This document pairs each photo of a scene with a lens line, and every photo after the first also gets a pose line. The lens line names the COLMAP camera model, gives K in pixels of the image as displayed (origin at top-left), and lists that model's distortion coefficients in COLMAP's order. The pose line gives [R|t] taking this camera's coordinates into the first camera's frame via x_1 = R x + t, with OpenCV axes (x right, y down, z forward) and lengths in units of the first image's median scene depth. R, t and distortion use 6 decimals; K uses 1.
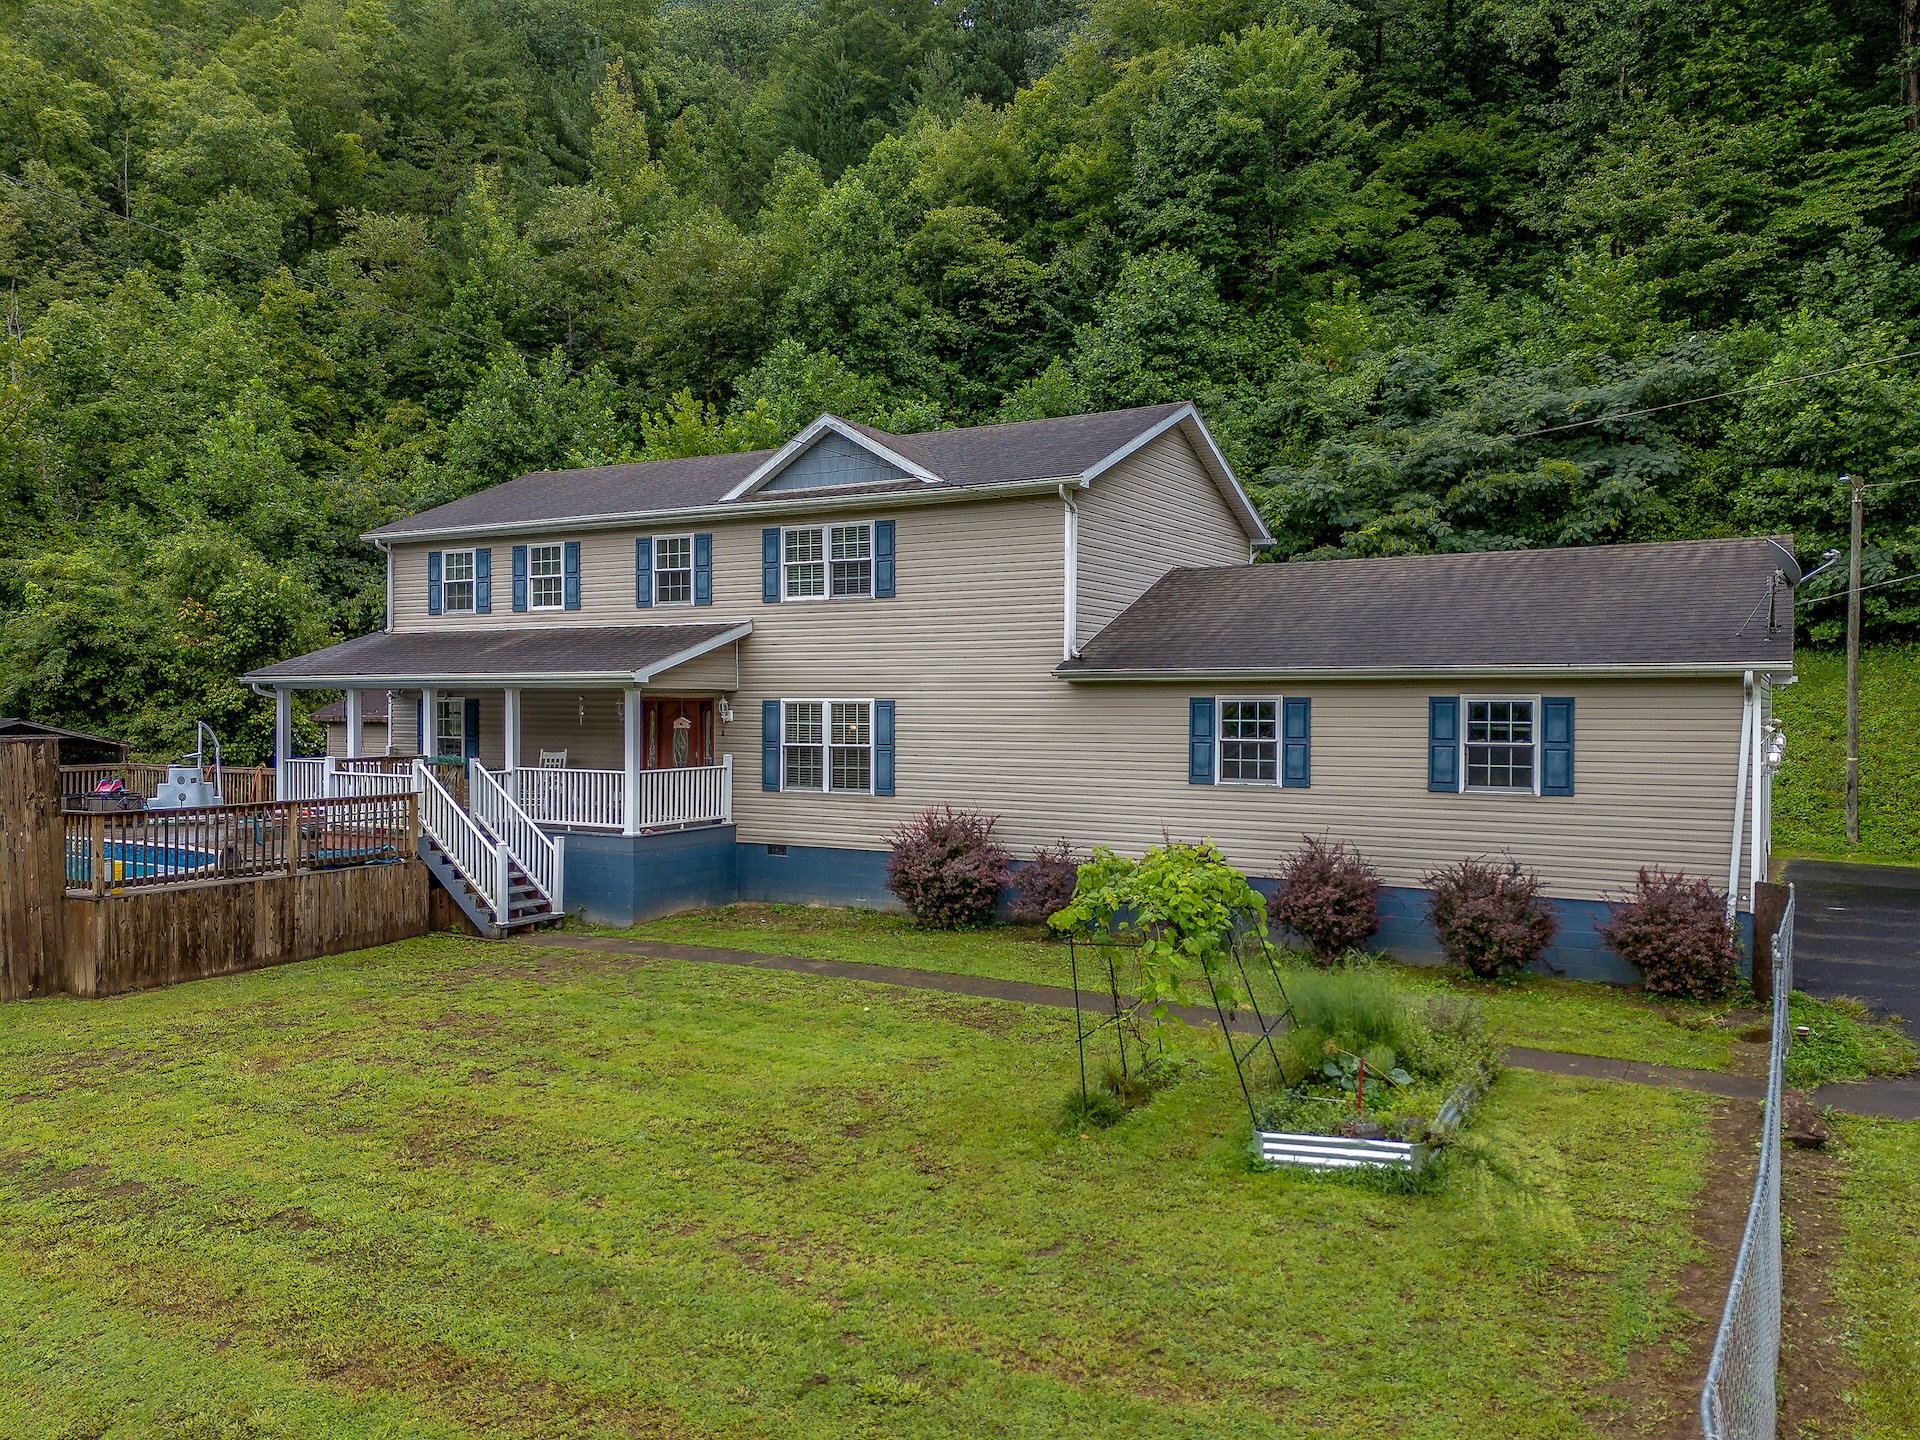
lens RADIAL K [[1411.9, 0, 960.2], [0, 1411.9, 720.7], [0, 0, 1]] dist [0.065915, -0.061187]
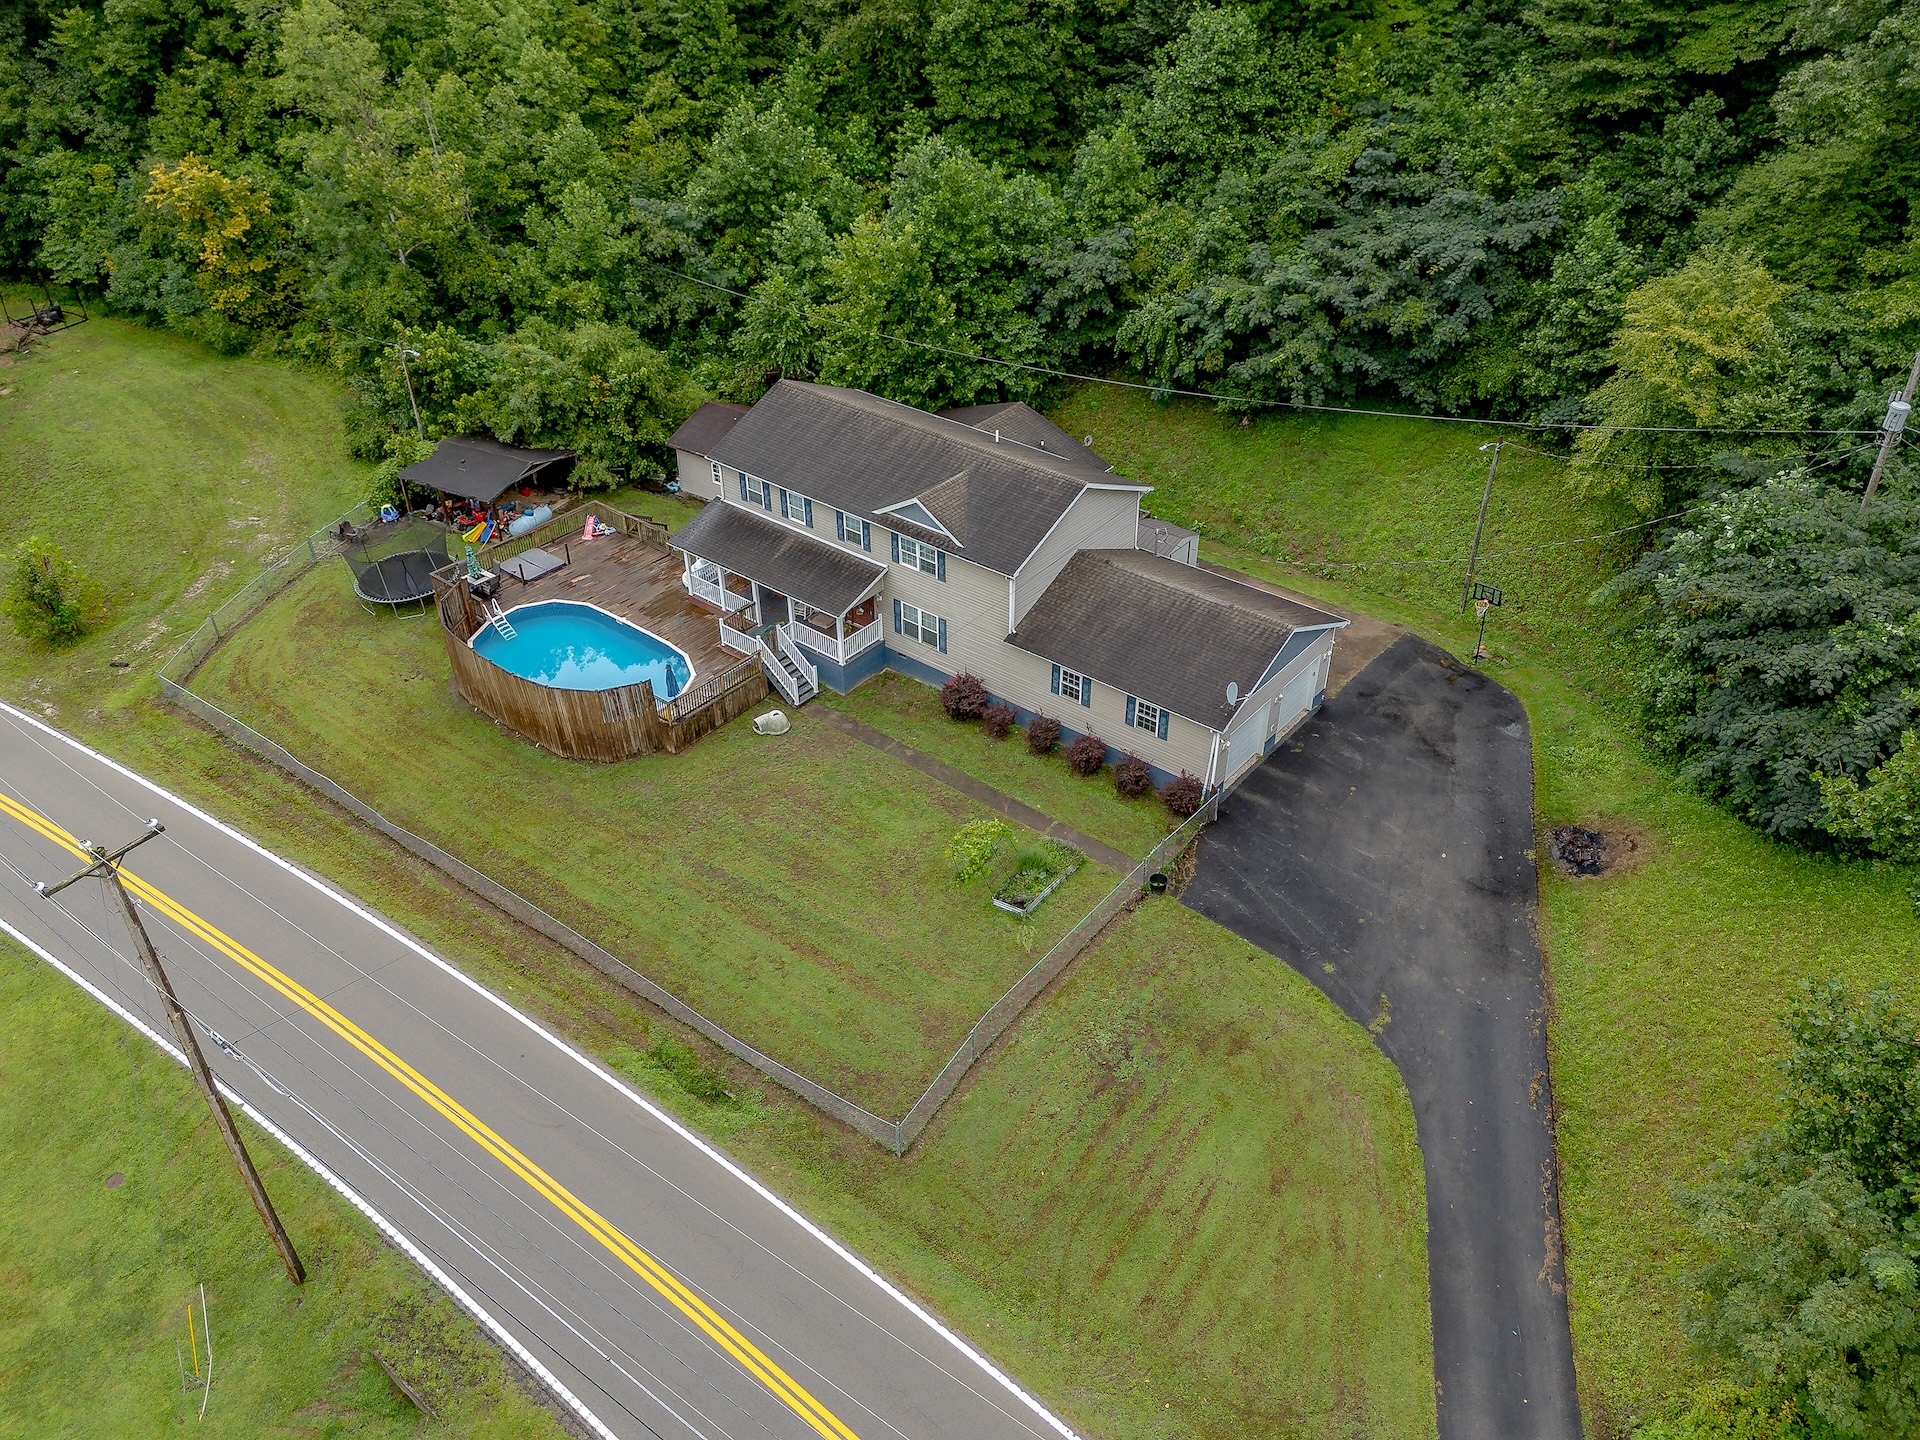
lens RADIAL K [[1411.9, 0, 961.3], [0, 1411.9, 723.7], [0, 0, 1]] dist [0.065915, -0.061187]
pose [[0.988305, 0.081659, -0.128784, 0.245367], [0.006242, 0.822163, 0.569218, -1.003795], [0.152363, -0.563365, 0.812038, -0.842749]]
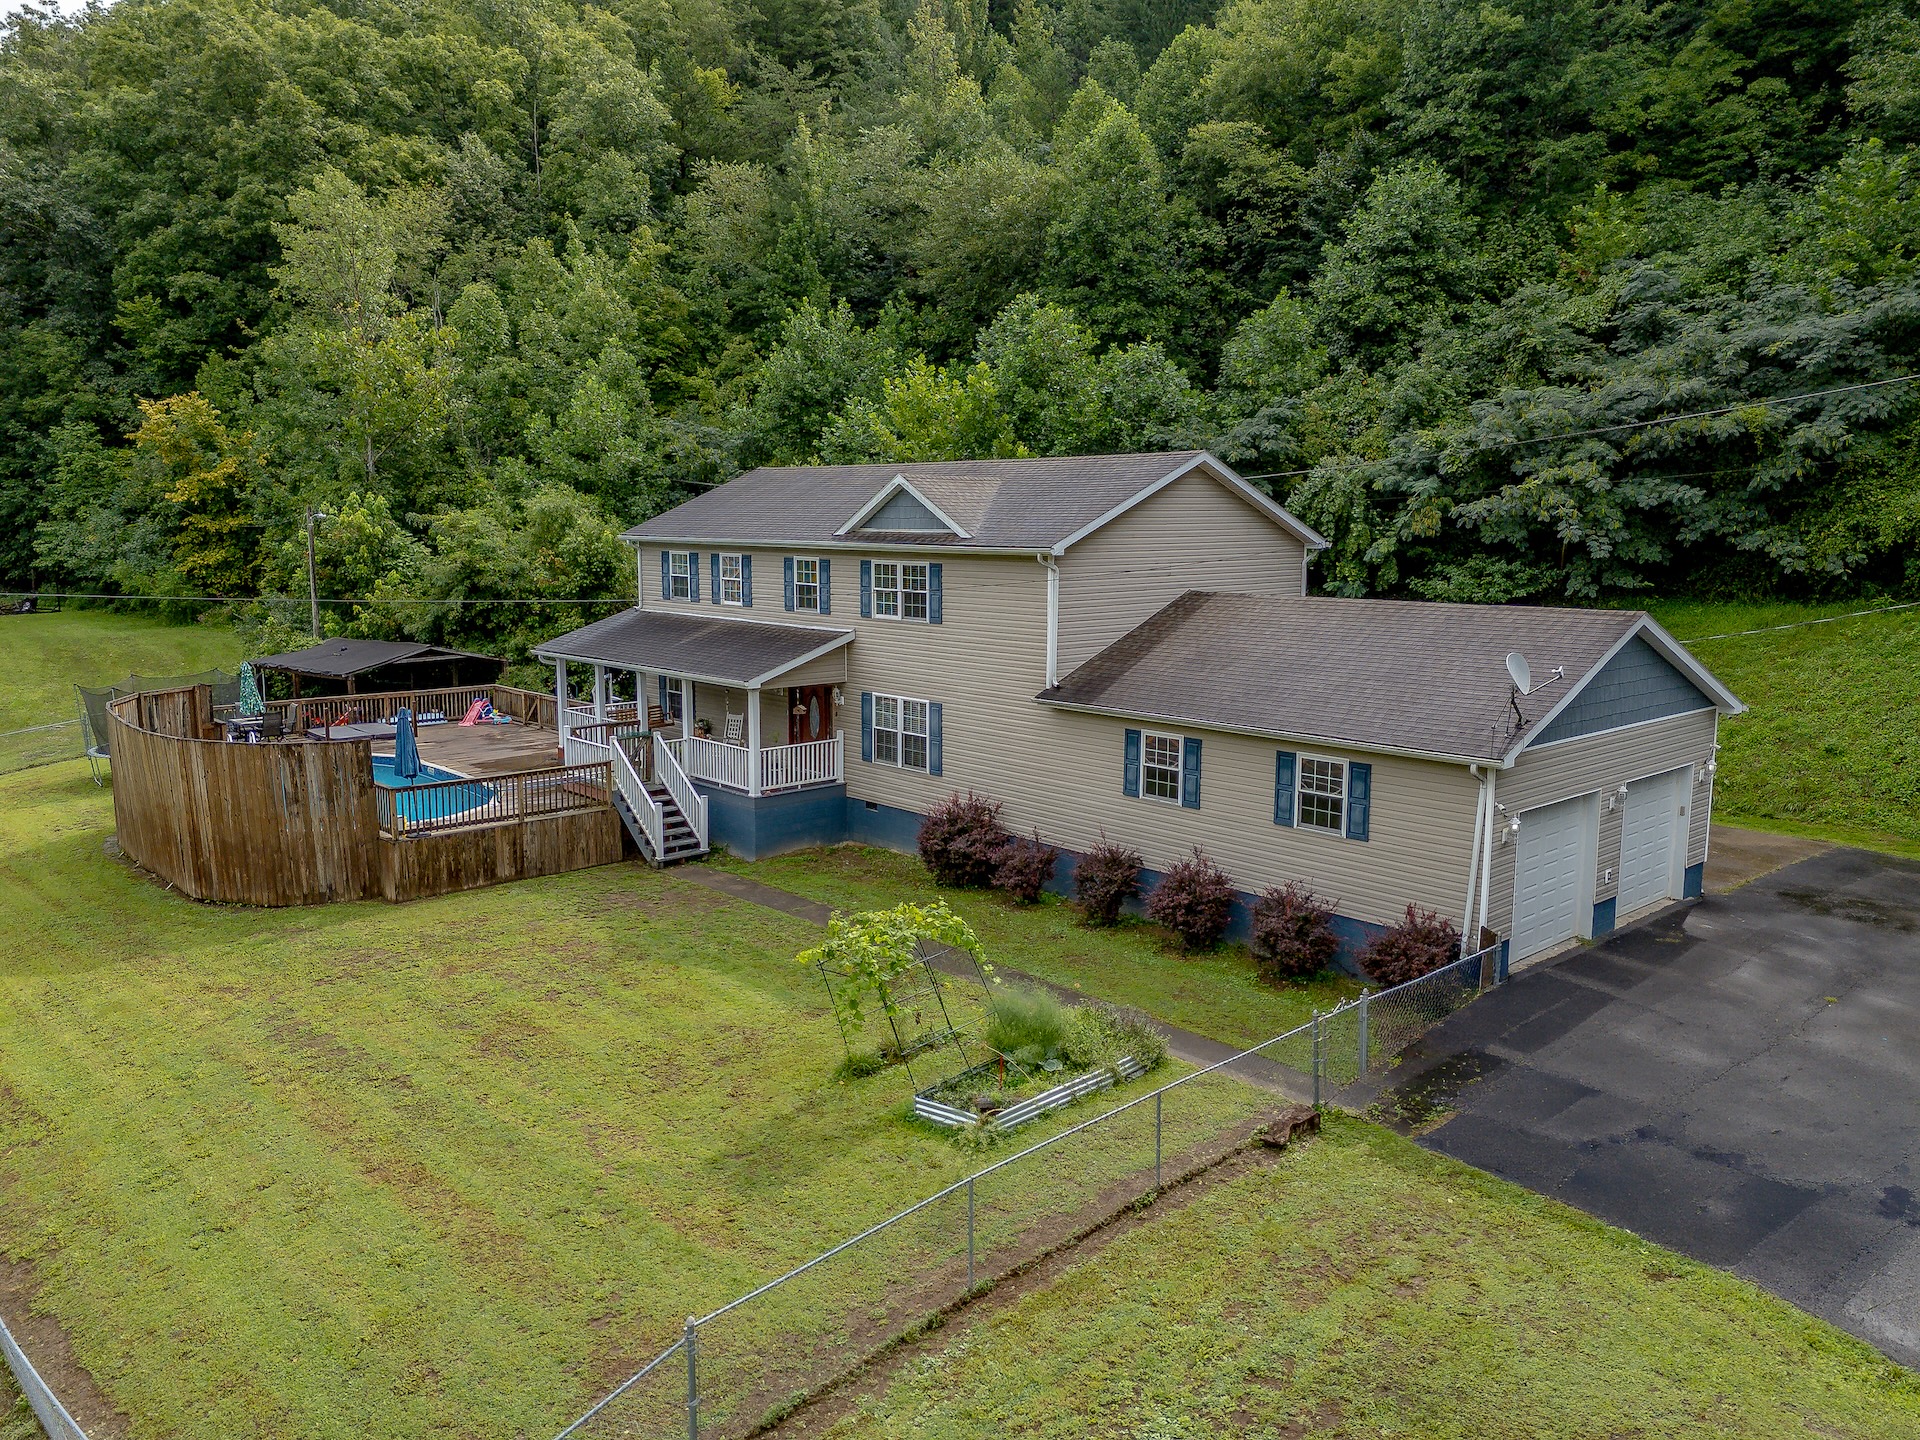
lens RADIAL K [[1411.9, 0, 961.0], [0, 1411.9, 726.1], [0, 0, 1]] dist [0.065915, -0.061187]
pose [[0.955297, 0.043851, -0.292378, 0.285947], [-0.003973, 0.990754, 0.135614, -0.138723], [0.295622, -0.128390, 0.946638, -0.181871]]
